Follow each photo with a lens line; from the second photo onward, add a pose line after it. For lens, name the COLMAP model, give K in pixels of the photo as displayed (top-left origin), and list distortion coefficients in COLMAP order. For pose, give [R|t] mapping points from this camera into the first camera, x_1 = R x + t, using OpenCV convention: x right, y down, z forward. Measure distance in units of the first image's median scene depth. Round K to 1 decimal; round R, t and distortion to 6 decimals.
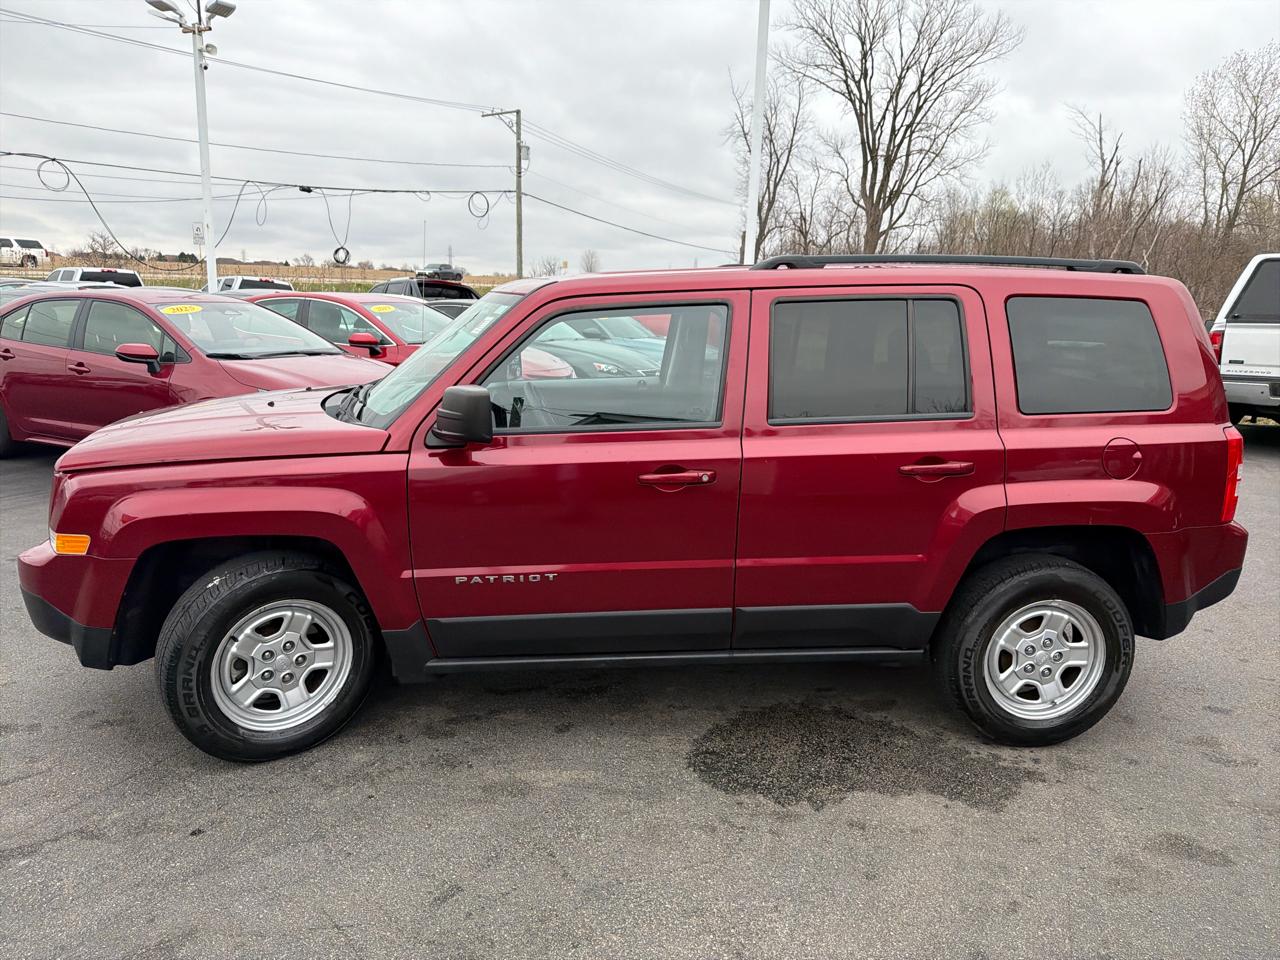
lens RADIAL K [[904.7, 0, 644.7], [0, 904.7, 476.0], [0, 0, 1]] dist [0.017571, -0.023893]
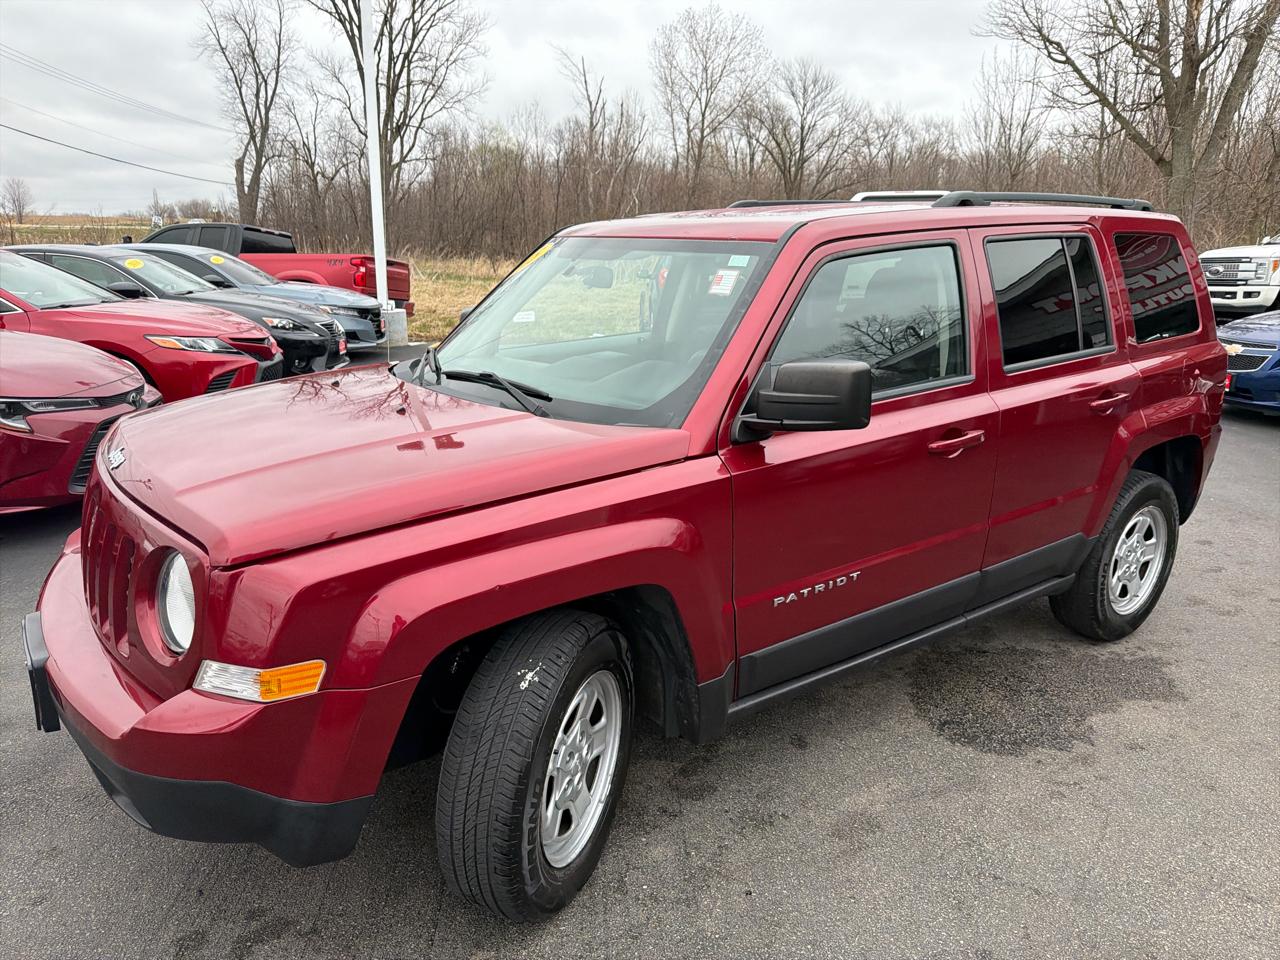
lens RADIAL K [[904.7, 0, 645.4], [0, 904.7, 482.6], [0, 0, 1]] dist [0.017571, -0.023893]
pose [[0.860266, -0.149552, 0.487419, -0.601169], [0.113473, 0.988195, 0.102929, -0.076034], [-0.497058, -0.033238, 0.867080, 0.316895]]
